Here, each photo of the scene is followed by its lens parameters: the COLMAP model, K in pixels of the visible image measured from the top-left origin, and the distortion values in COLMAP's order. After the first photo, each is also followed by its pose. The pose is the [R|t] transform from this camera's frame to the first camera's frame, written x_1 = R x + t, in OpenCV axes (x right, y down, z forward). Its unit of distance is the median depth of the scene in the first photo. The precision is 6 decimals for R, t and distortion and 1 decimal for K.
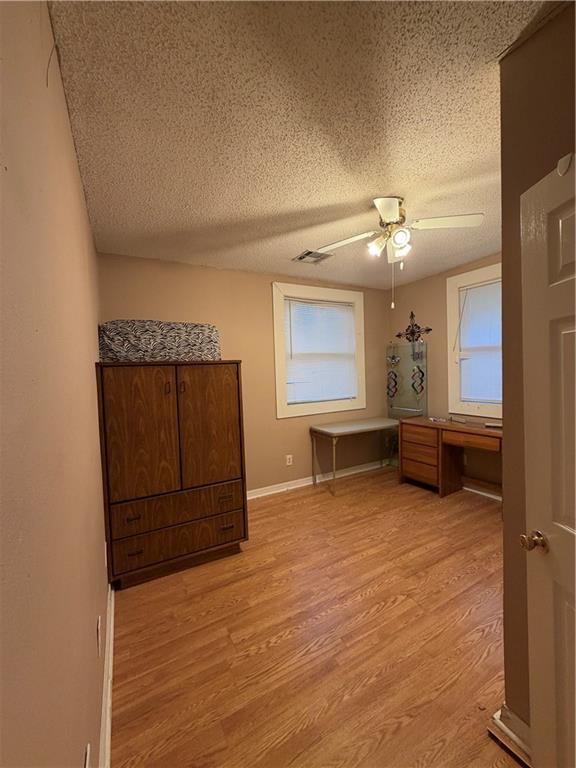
lens RADIAL K [[306.6, 0, 288.0], [0, 306.6, 383.3], [0, 0, 1]] dist [-0.000192, 0.000120]
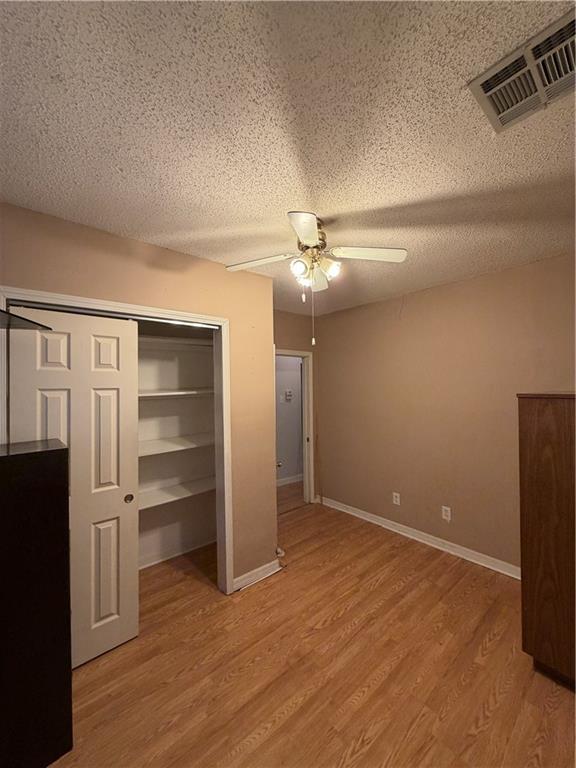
lens RADIAL K [[306.6, 0, 287.2], [0, 306.6, 383.6], [0, 0, 1]] dist [-0.000192, 0.000120]
pose [[-0.978254, 0.045126, -0.202442, 0.599965], [0.038360, 0.998570, 0.037226, -0.171464], [0.203832, 0.028651, -0.978587, 1.829270]]
